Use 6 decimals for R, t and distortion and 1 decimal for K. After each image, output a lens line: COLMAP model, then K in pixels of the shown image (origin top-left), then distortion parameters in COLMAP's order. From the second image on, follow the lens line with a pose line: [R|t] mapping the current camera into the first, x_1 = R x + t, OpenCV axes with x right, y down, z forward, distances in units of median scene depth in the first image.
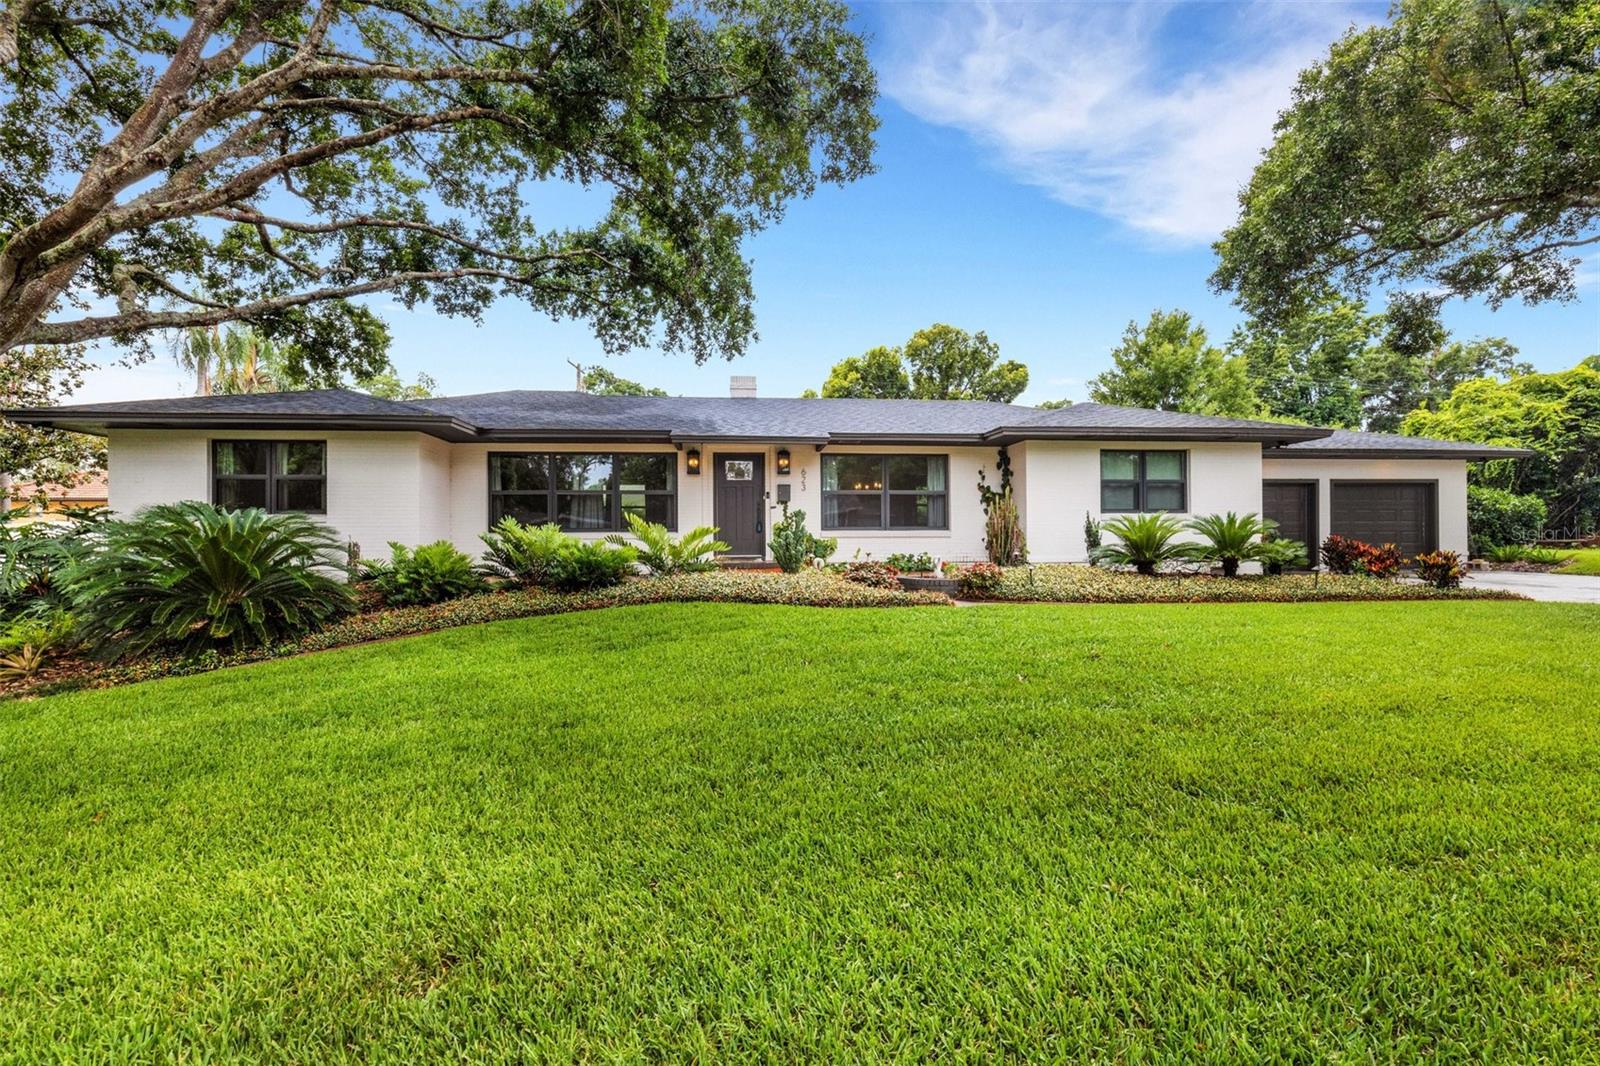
lens RADIAL K [[774.0, 0, 800.0], [0, 774.0, 533.0], [0, 0, 1]] dist [-0.000751, -0.000248]
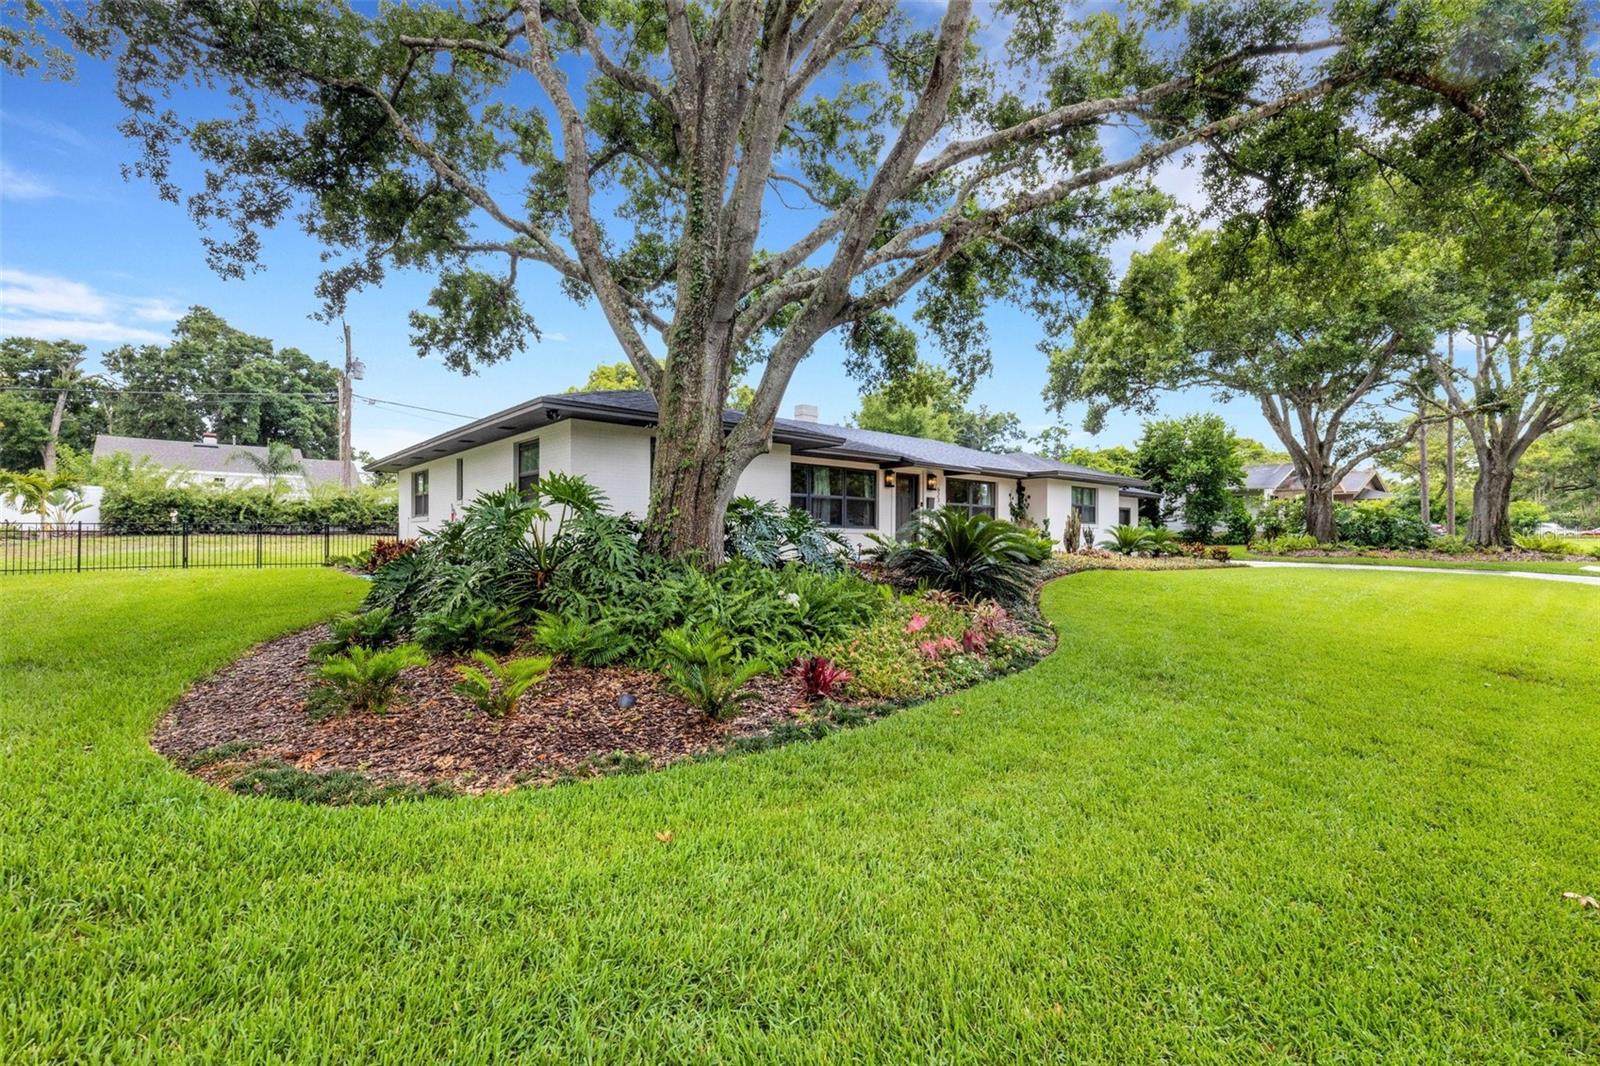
lens RADIAL K [[723.8, 0, 847.1], [0, 723.8, 547.4], [0, 0, 1]] dist [0.000338, 0.000067]
pose [[0.794138, 0.008731, 0.607675, -0.901717], [-0.028909, 0.999308, 0.023422, 0.000686], [-0.607050, -0.036168, 0.793840, 0.047900]]
